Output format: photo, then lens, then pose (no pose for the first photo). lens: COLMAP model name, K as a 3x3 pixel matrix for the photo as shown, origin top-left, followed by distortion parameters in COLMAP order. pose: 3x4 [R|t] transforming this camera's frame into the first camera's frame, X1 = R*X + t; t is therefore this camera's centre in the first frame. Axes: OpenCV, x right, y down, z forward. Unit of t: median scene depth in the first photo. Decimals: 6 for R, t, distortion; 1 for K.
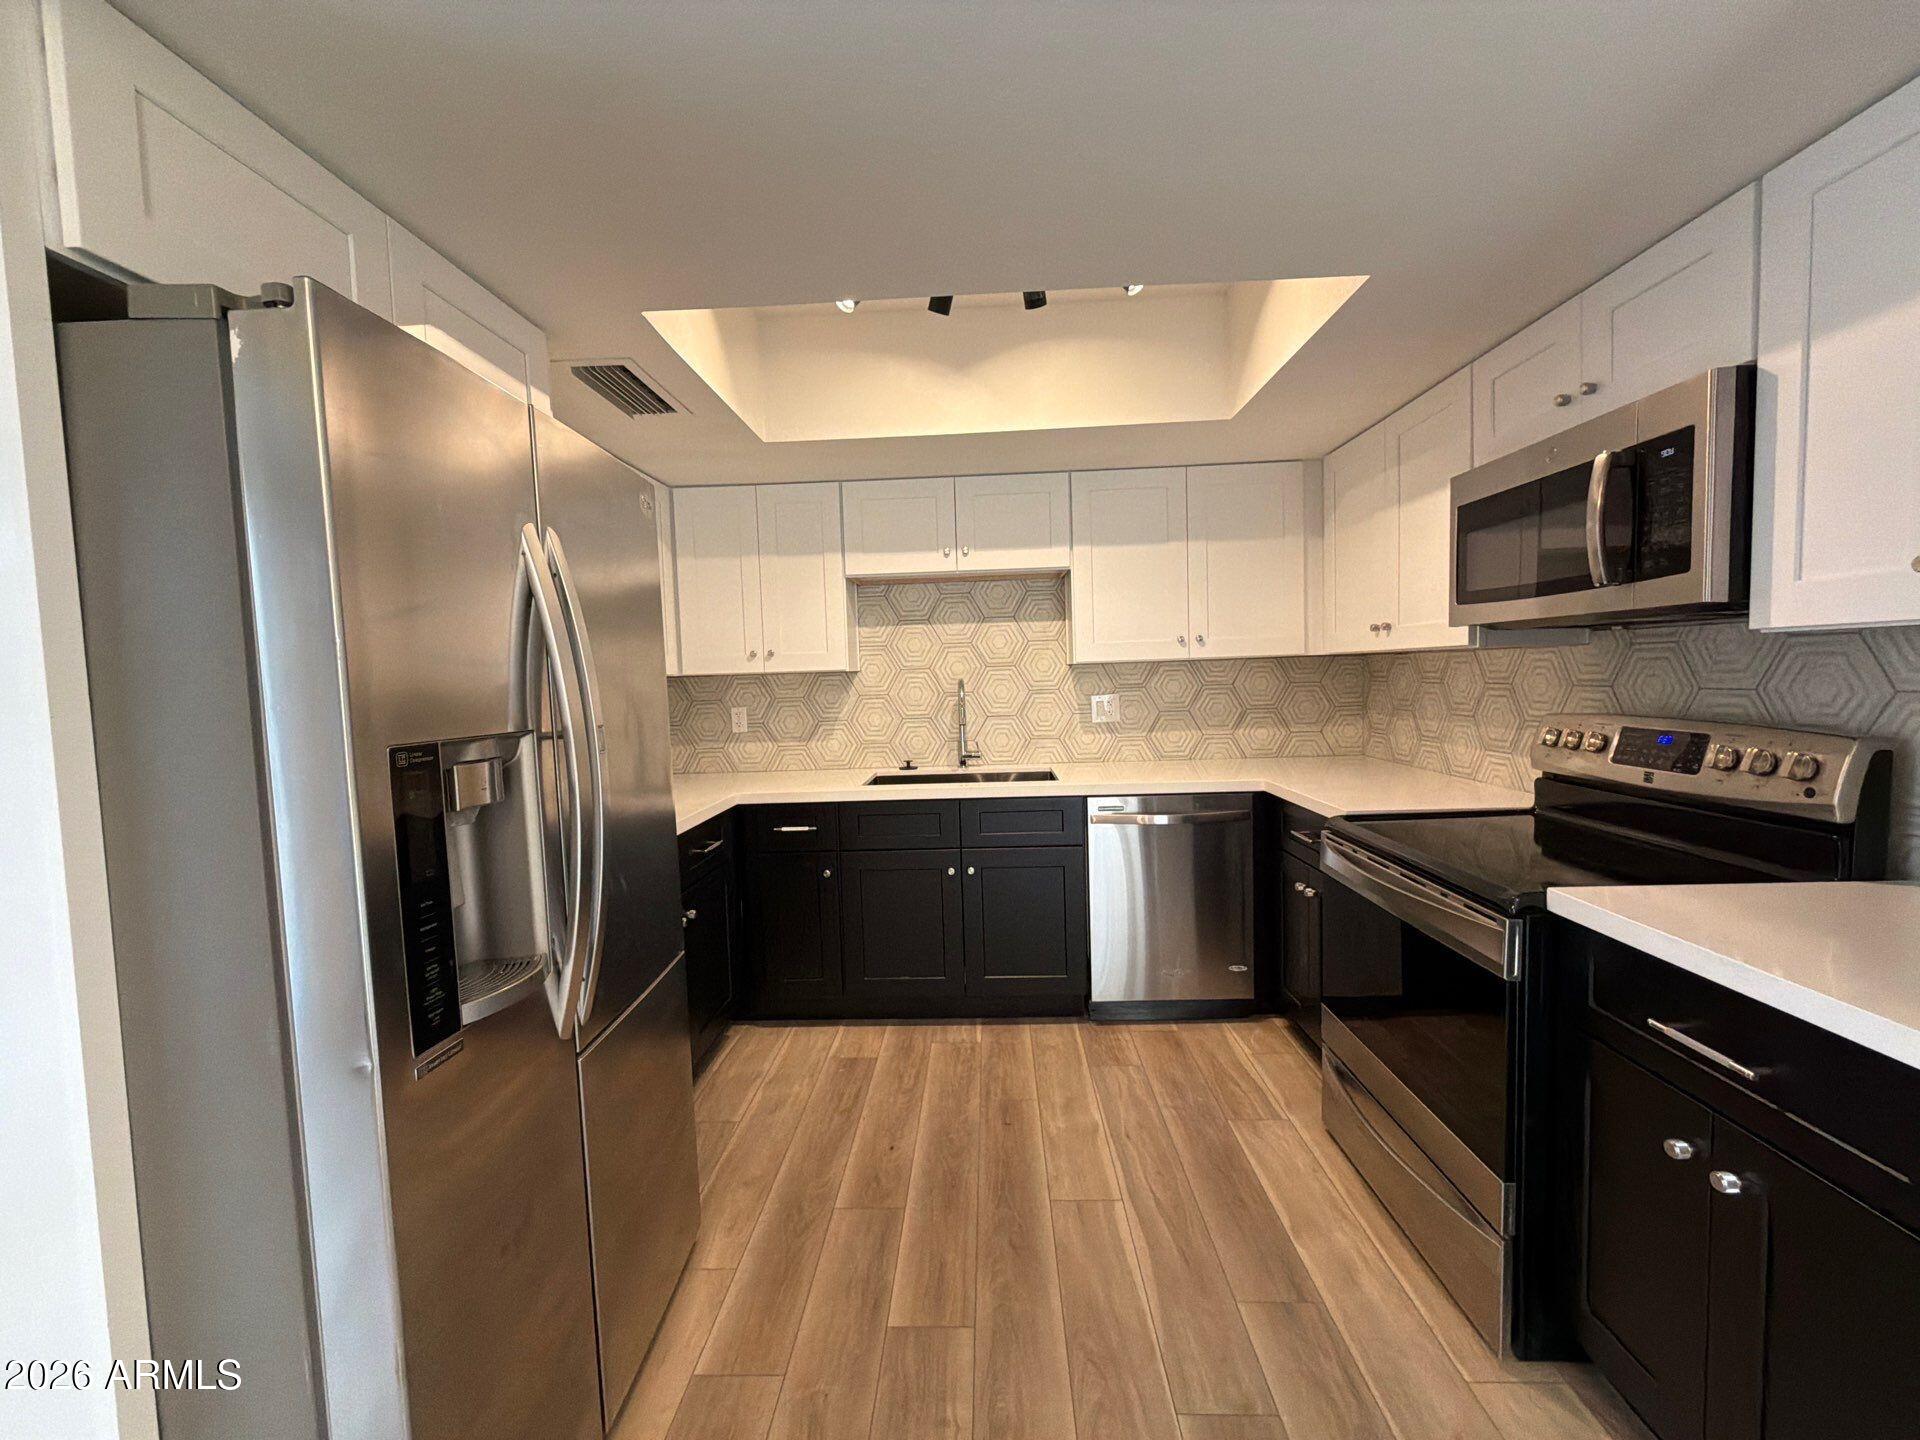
lens RADIAL K [[767.2, 0, 957.2], [0, 767.2, 720.7], [0, 0, 1]] dist [-0.000139, 0.000098]
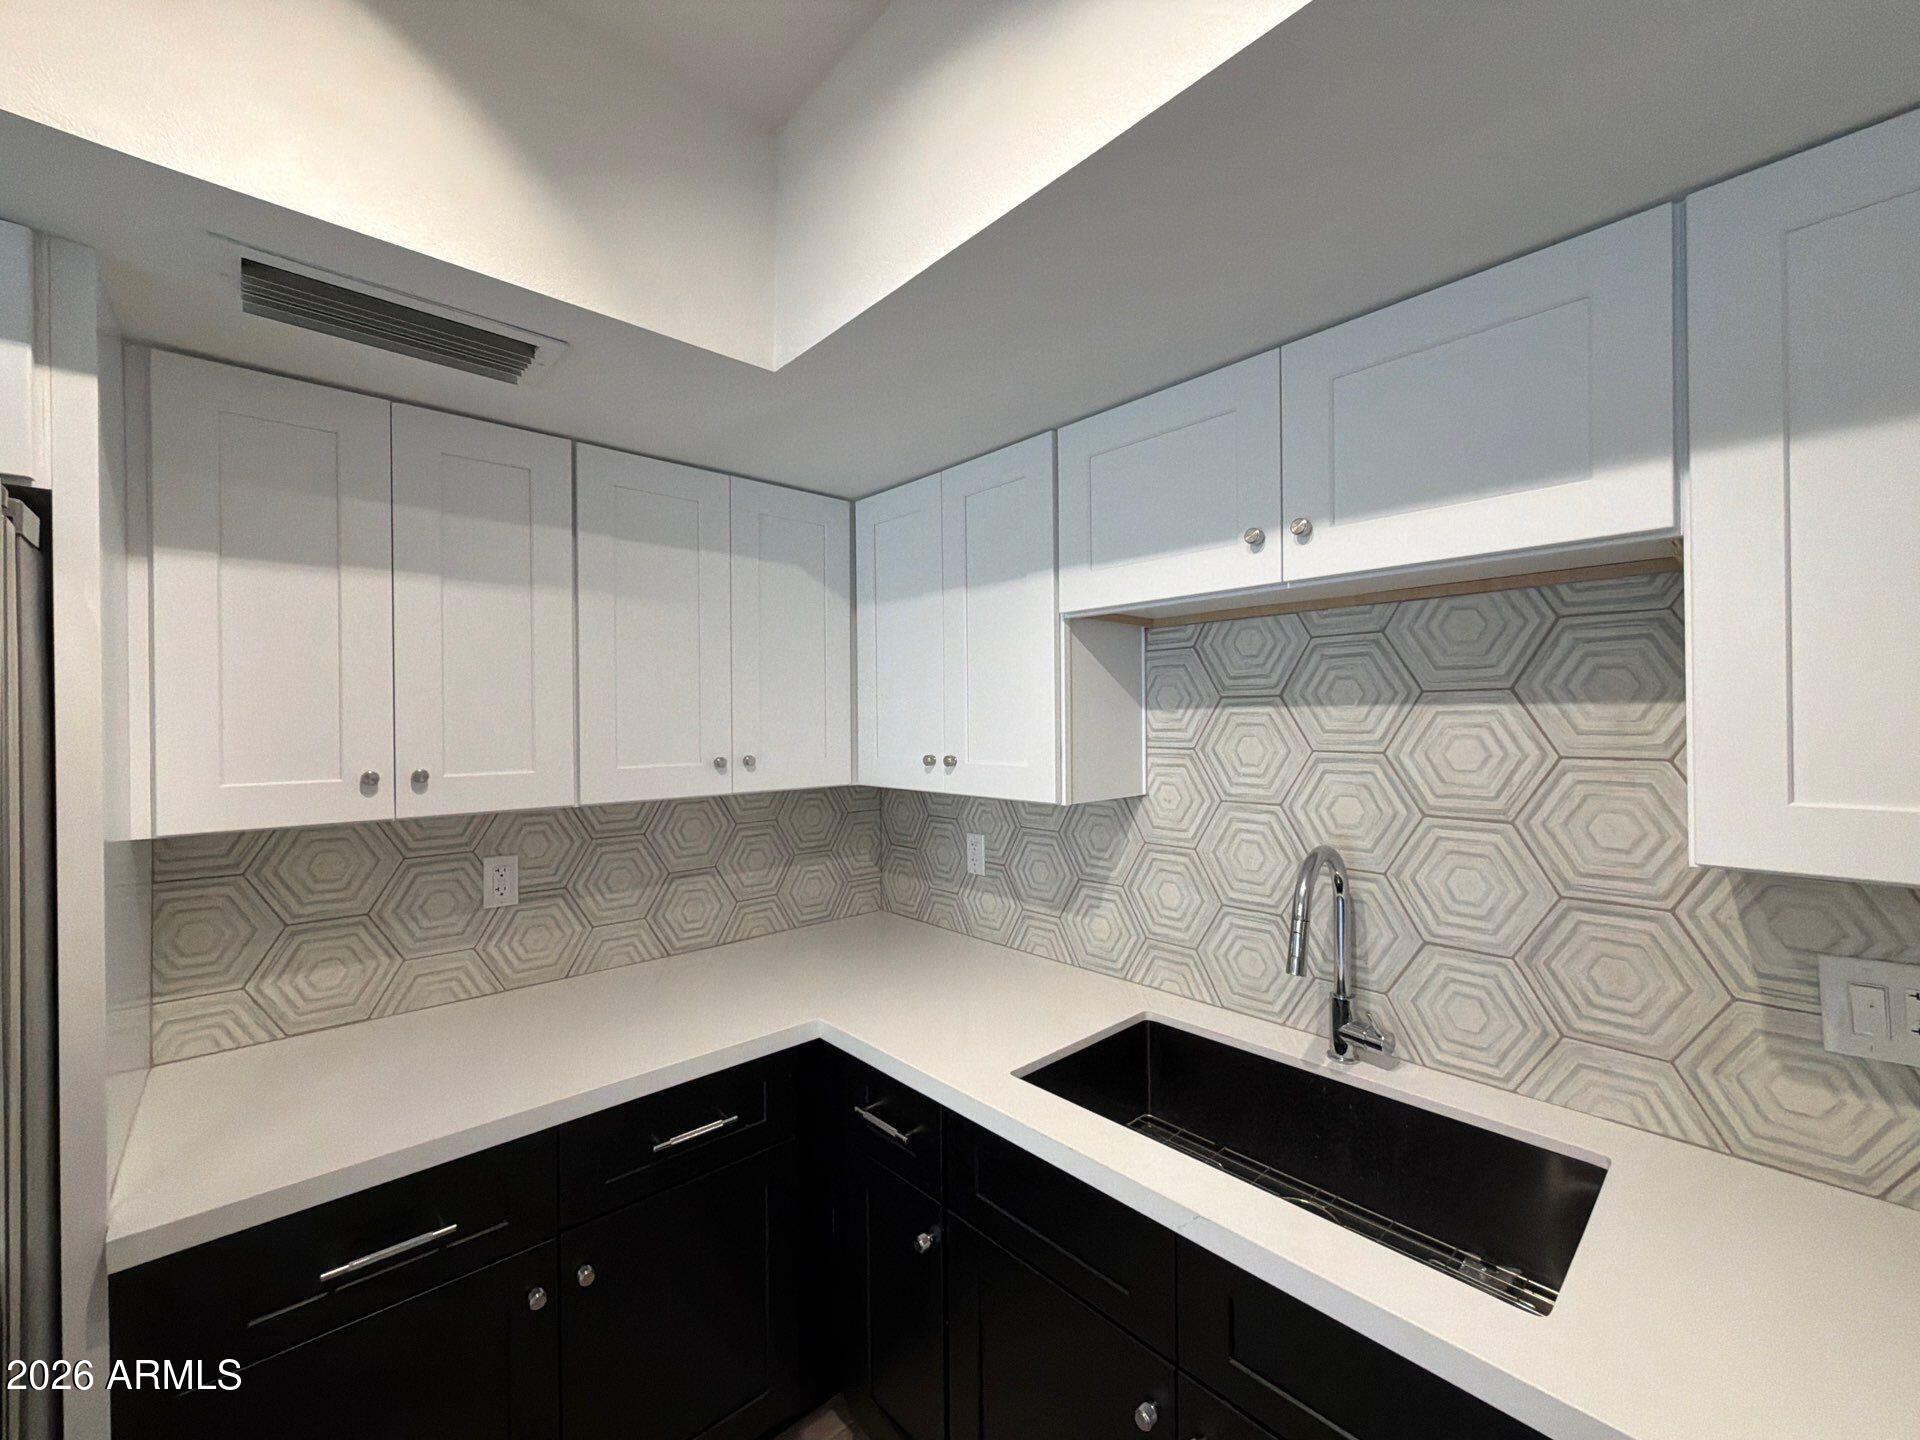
lens RADIAL K [[767.2, 0, 957.2], [0, 767.2, 720.7], [0, 0, 1]] dist [-0.000139, 0.000098]
pose [[0.705843, 0.026607, -0.707869, 0.172335], [-0.059648, 0.997978, -0.021966, -0.113476], [0.705853, 0.057727, 0.706002, 0.650667]]
